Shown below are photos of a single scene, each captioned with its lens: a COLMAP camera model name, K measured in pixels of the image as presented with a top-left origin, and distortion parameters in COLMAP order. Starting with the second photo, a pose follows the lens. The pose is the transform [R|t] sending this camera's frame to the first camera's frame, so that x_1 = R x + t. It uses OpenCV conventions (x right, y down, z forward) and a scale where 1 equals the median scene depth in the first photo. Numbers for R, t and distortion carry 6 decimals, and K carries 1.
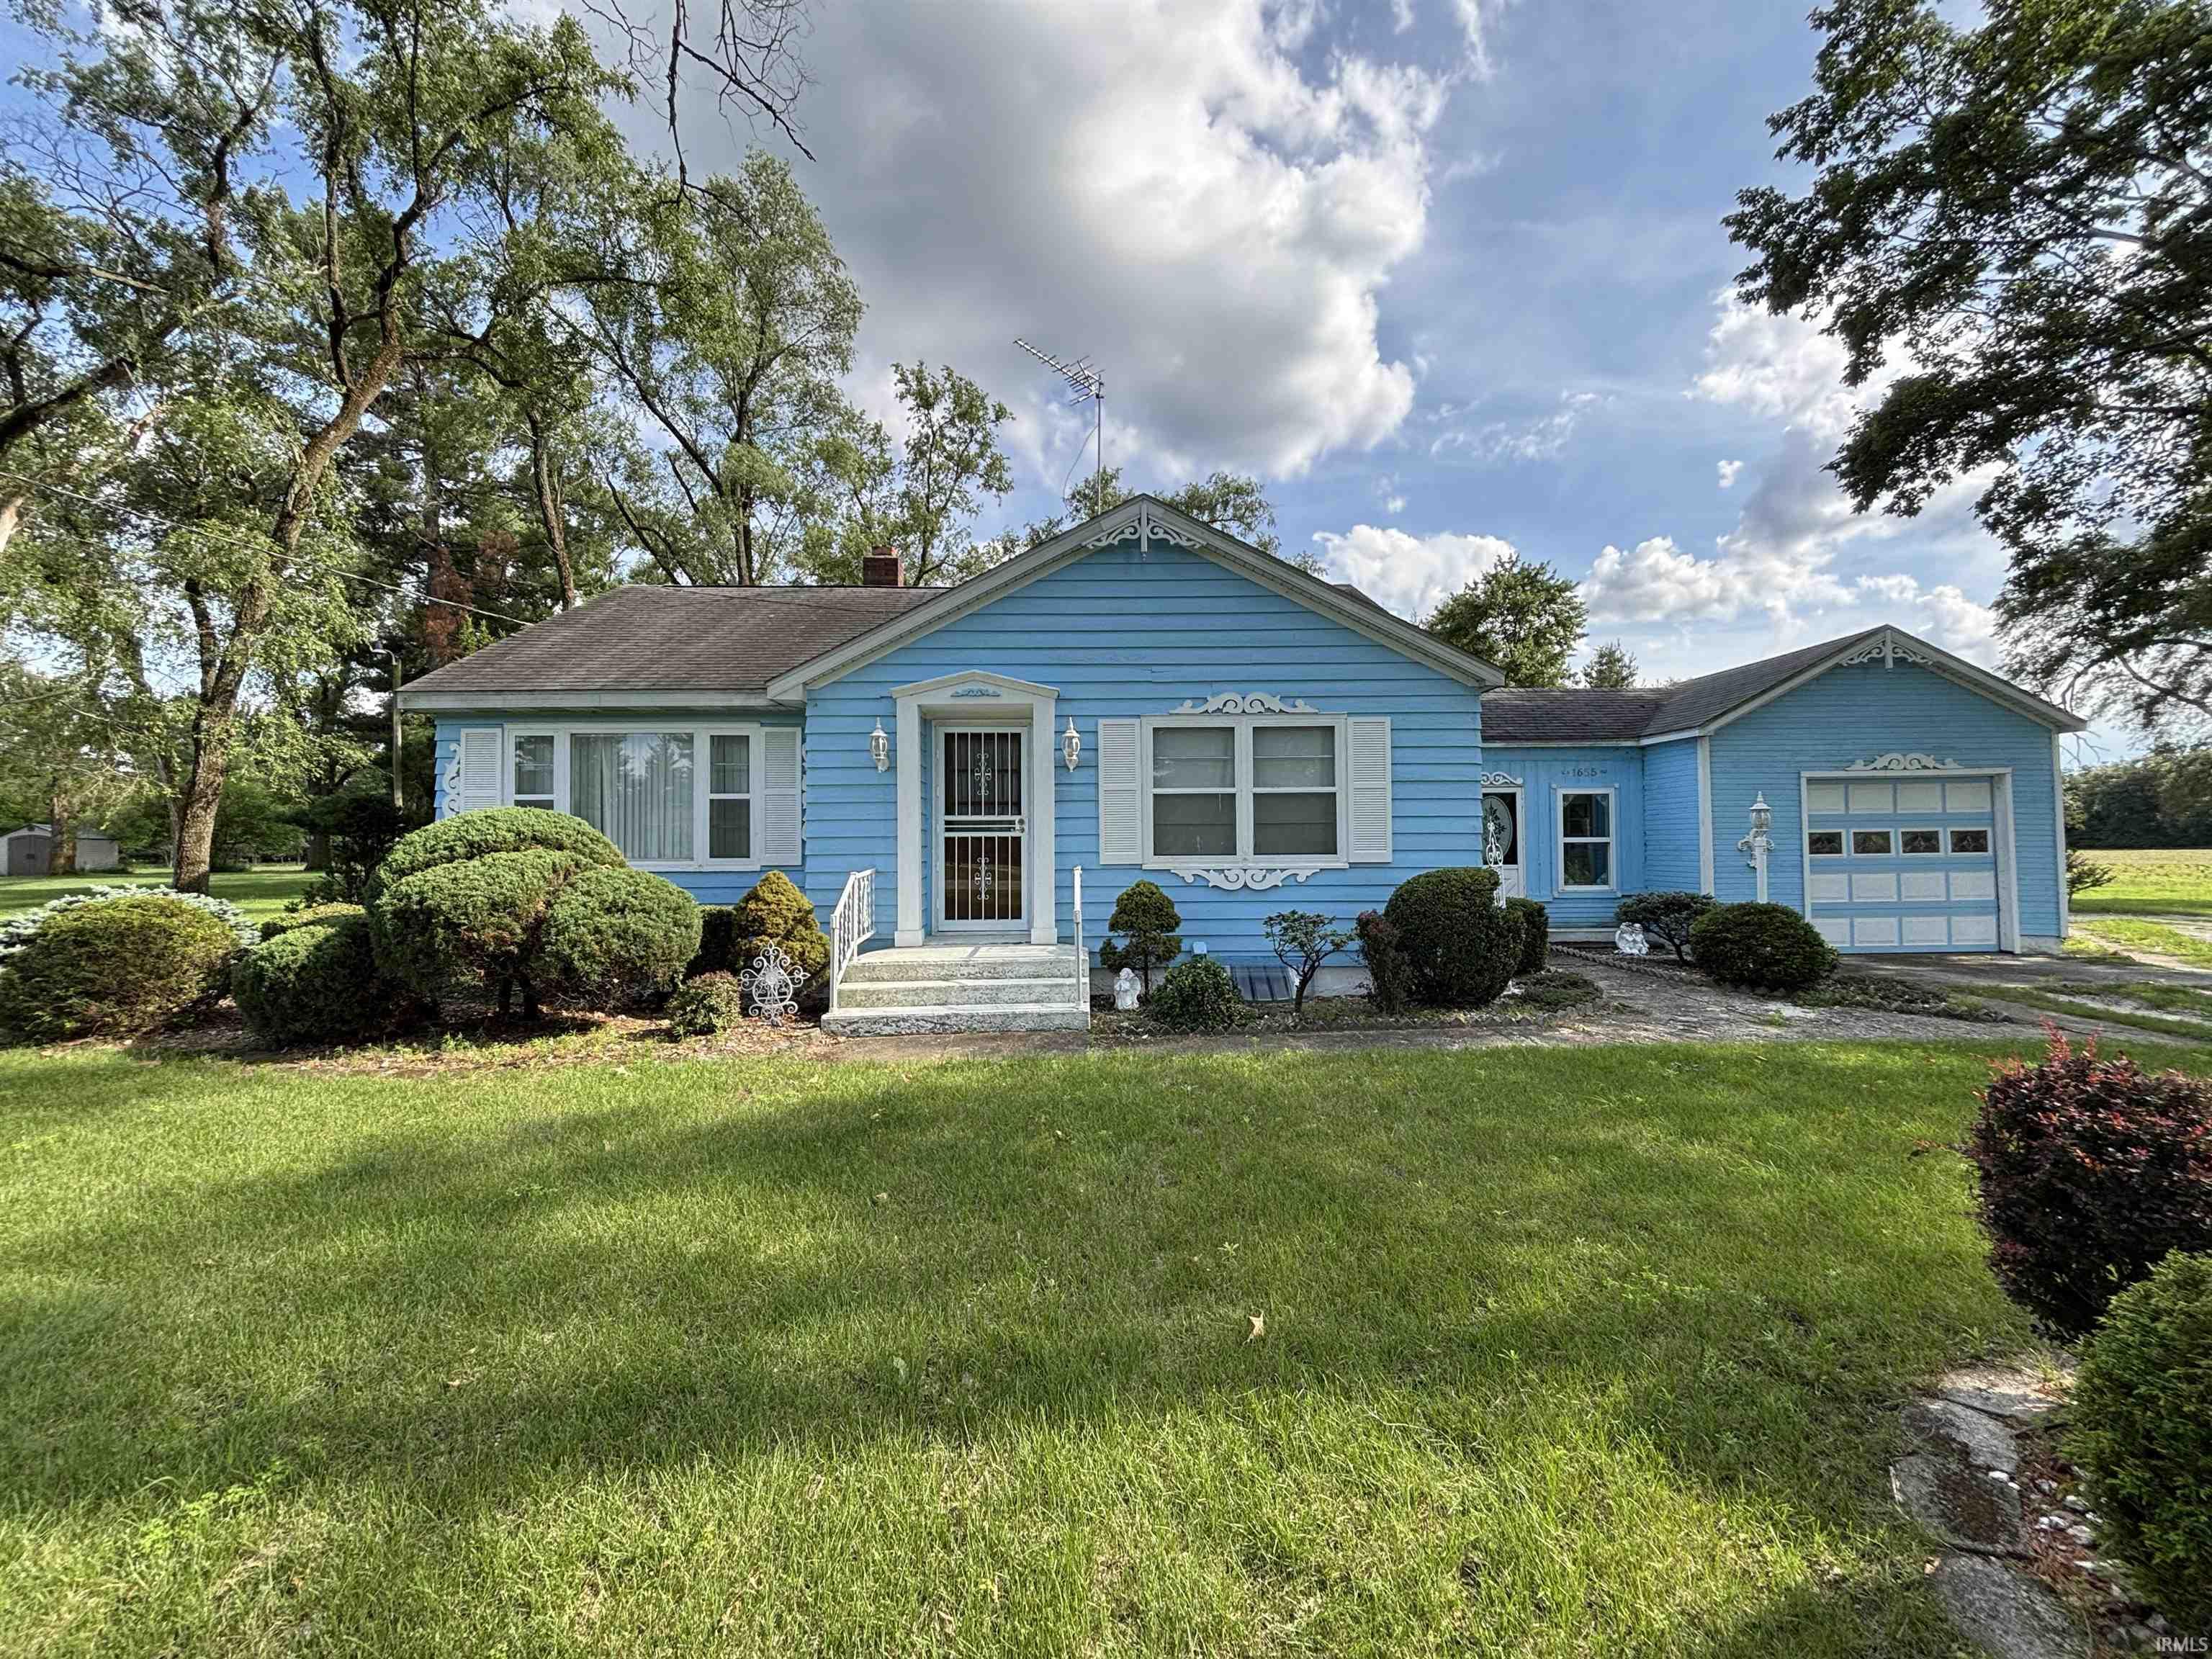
lens RADIAL K [[890.1, 0, 1101.1], [0, 890.1, 821.9], [0, 0, 1]] dist [-0.005645, 0.001239]
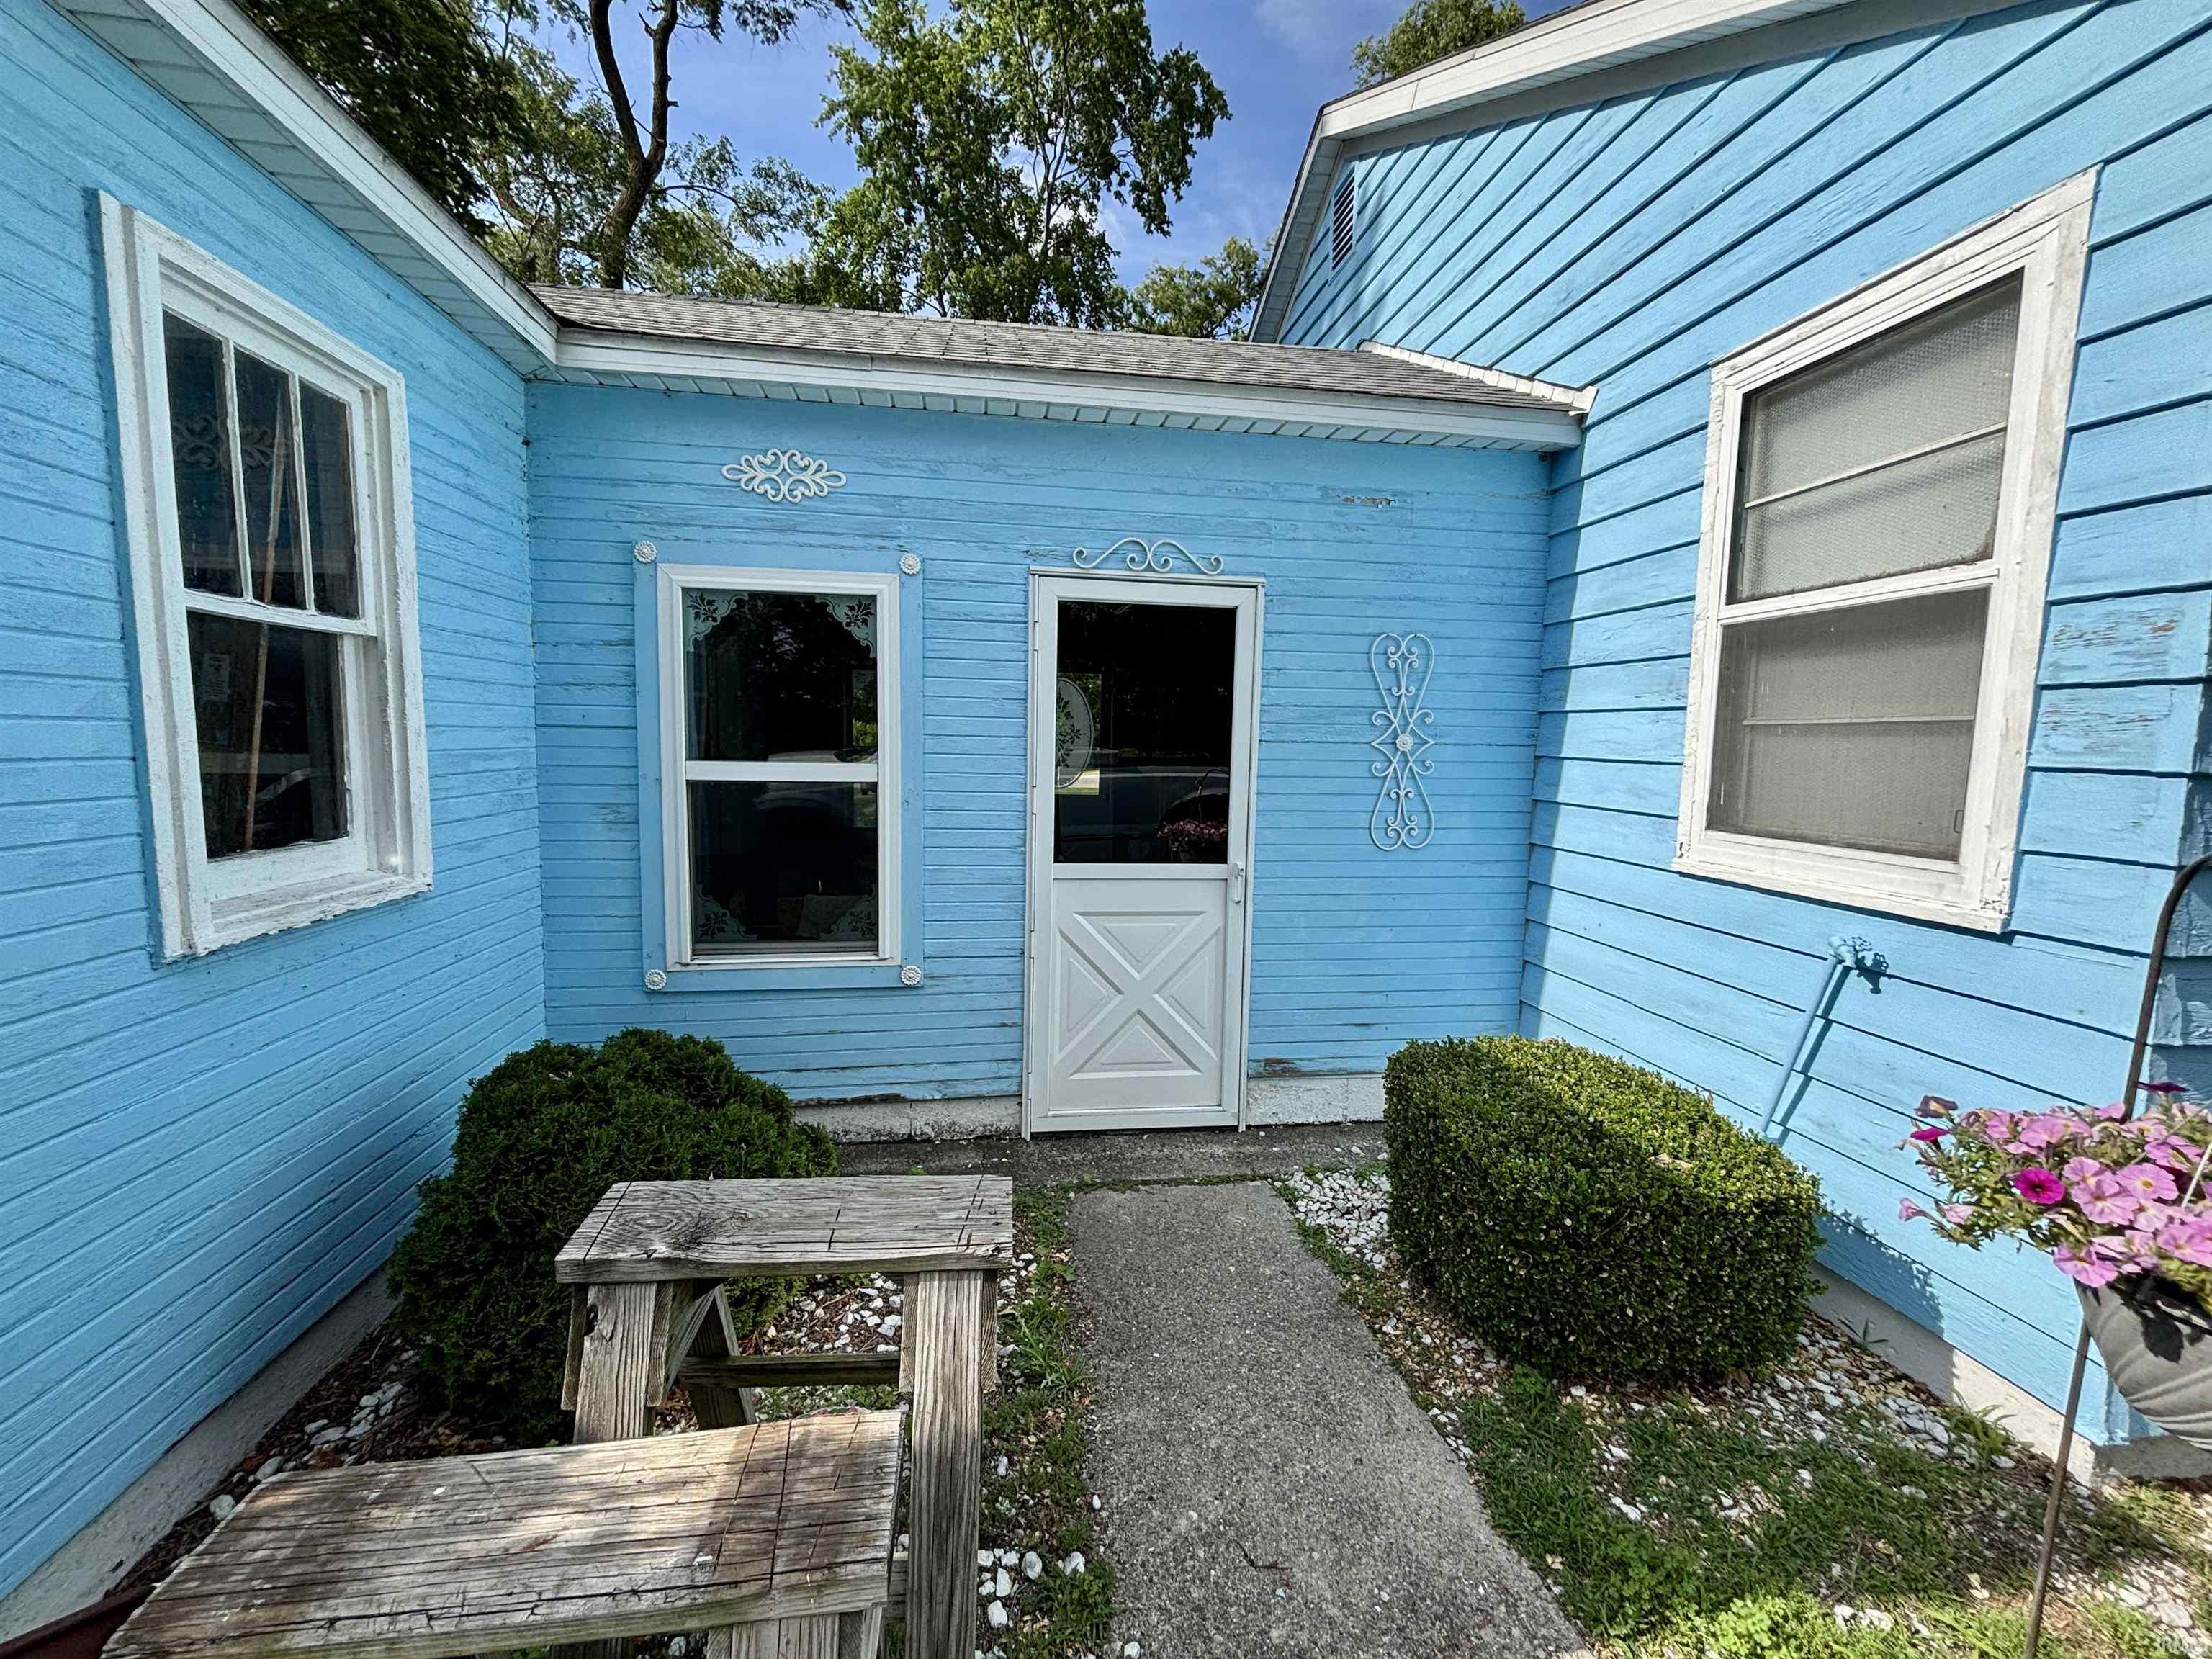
lens RADIAL K [[890.1, 0, 1105.0], [0, 890.1, 828.2], [0, 0, 1]] dist [-0.005645, 0.001239]
pose [[0.991837, 0.012003, 0.126945, 0.791467], [-0.027702, 0.992065, 0.122639, 0.002834], [-0.124465, -0.125155, 0.984299, 0.958572]]
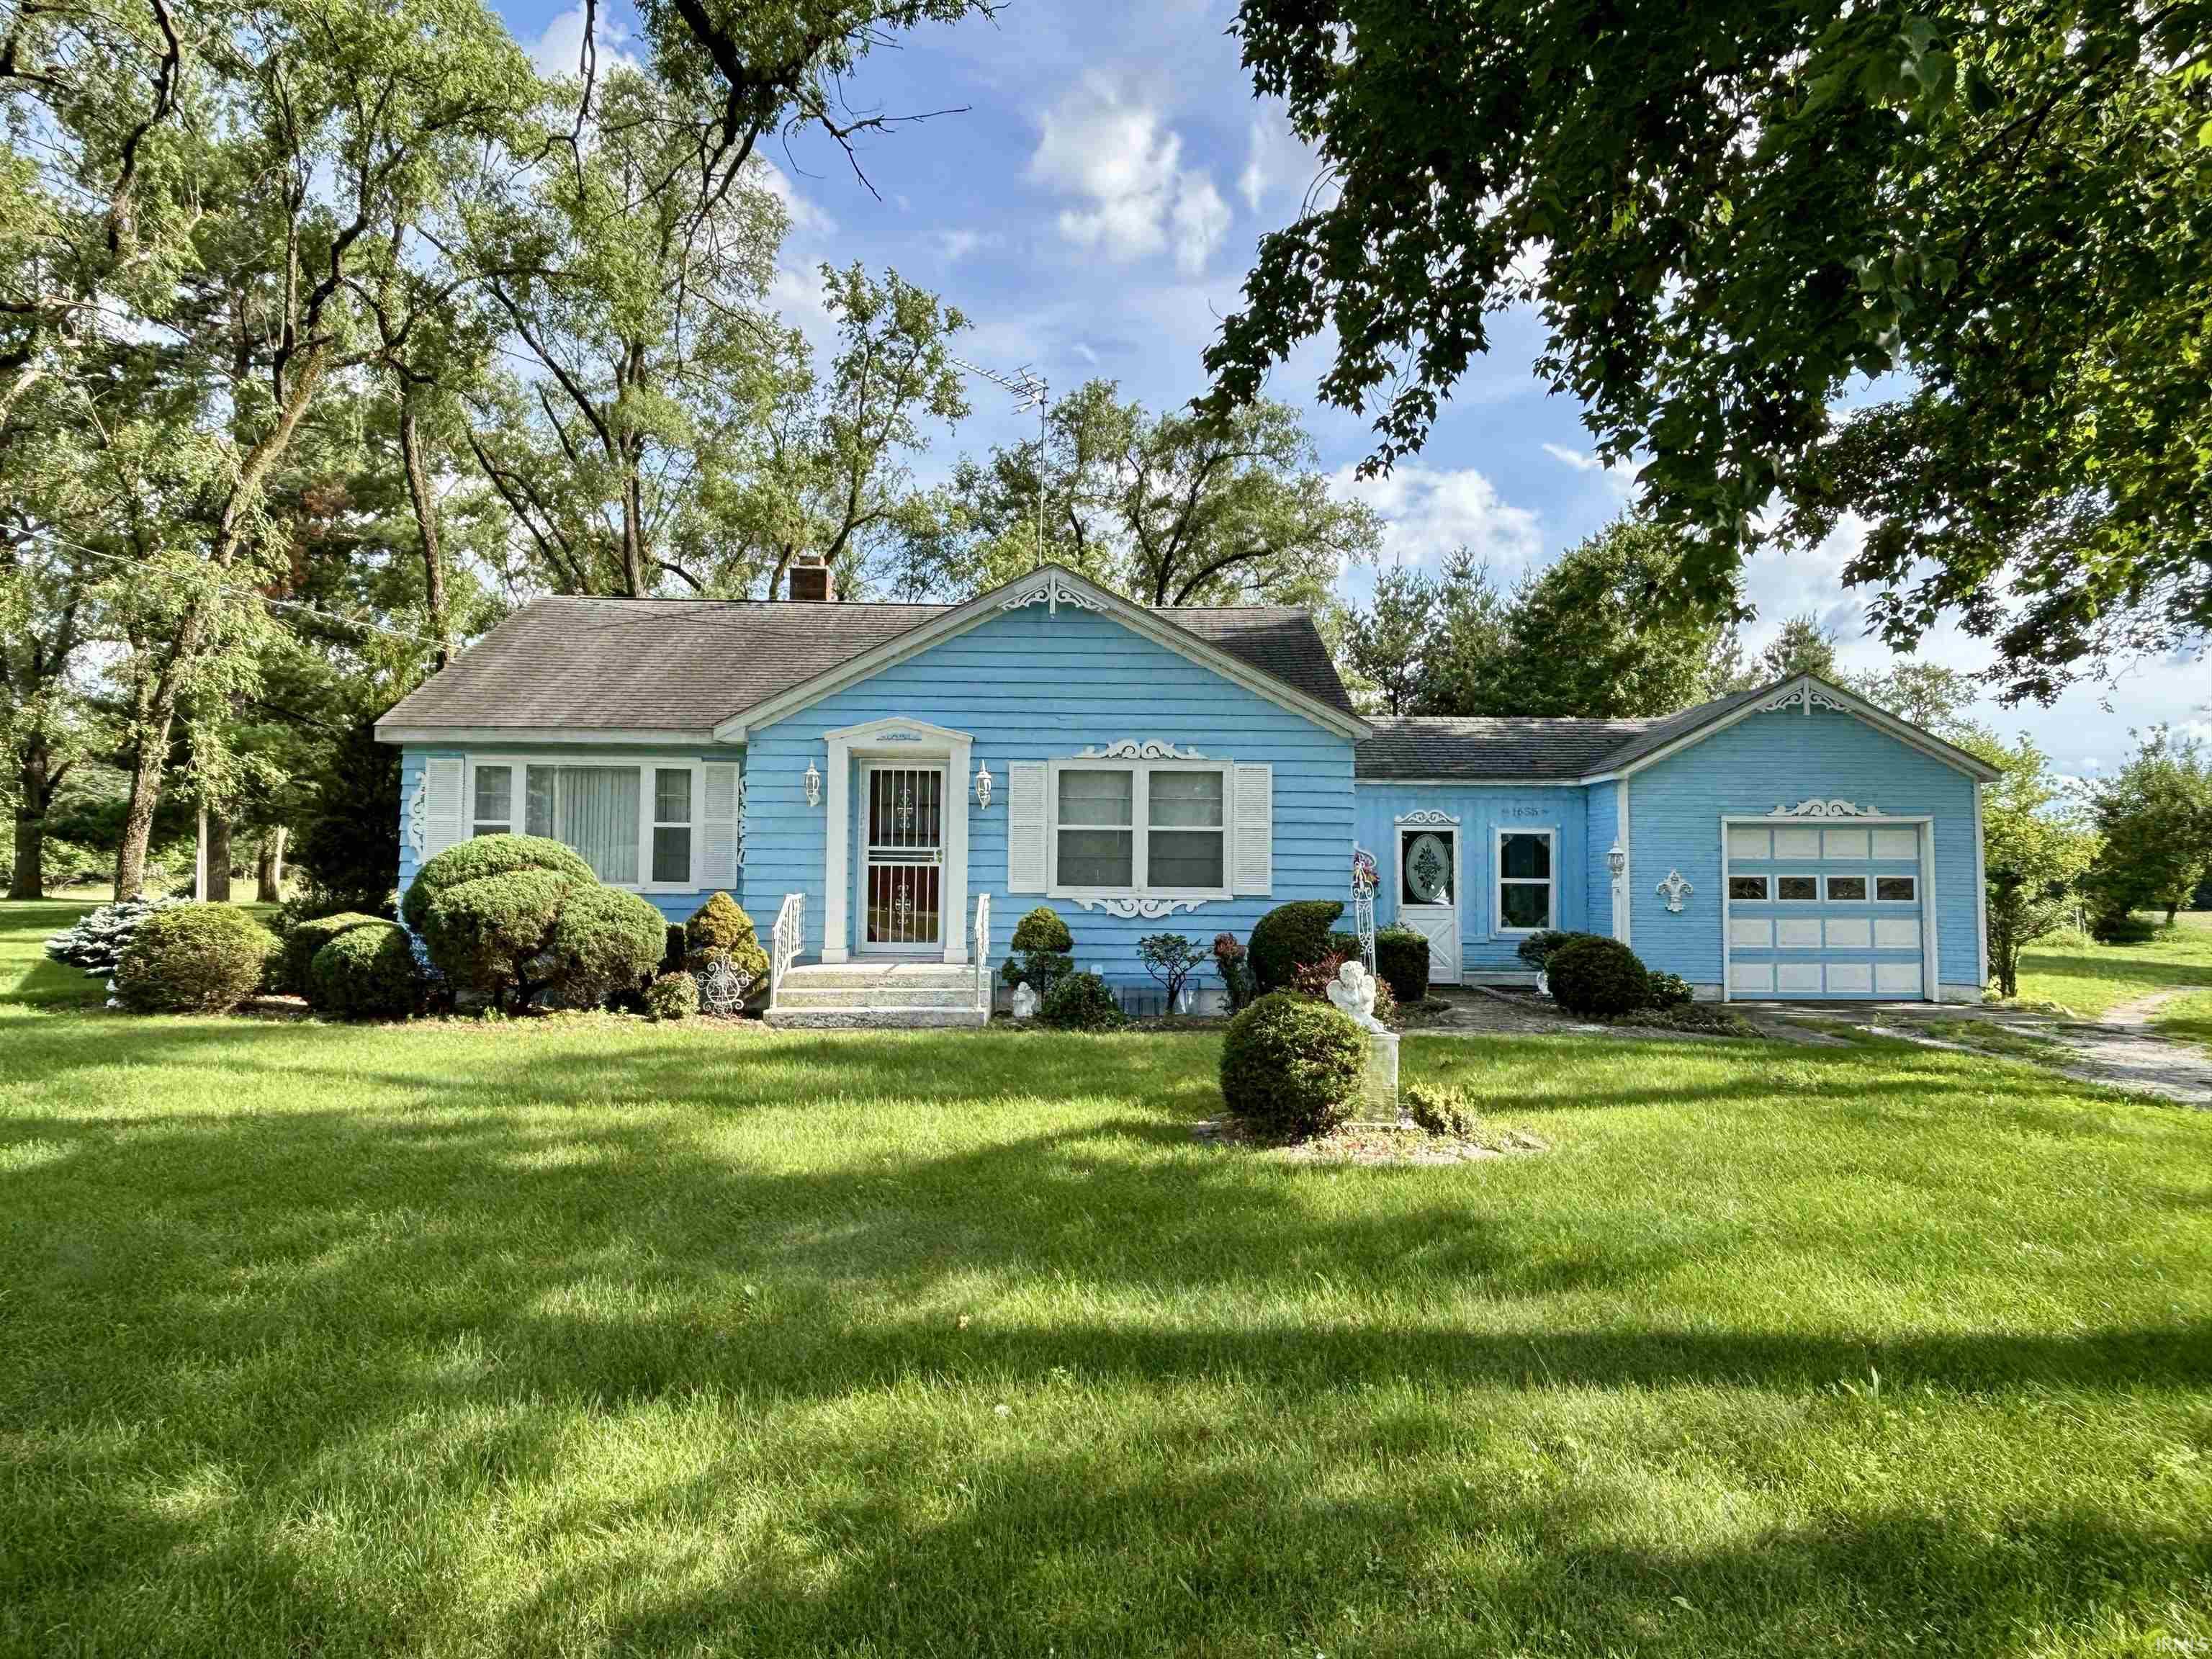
lens RADIAL K [[1387.8, 0, 1107.6], [0, 1387.8, 817.1], [0, 0, 1]] dist [0.004483, -0.003914]
pose [[0.999815, 0.017447, -0.008124, 0.127768], [-0.017632, 0.999575, -0.023232, -0.008204], [0.007715, 0.023371, 0.999697, -0.689621]]
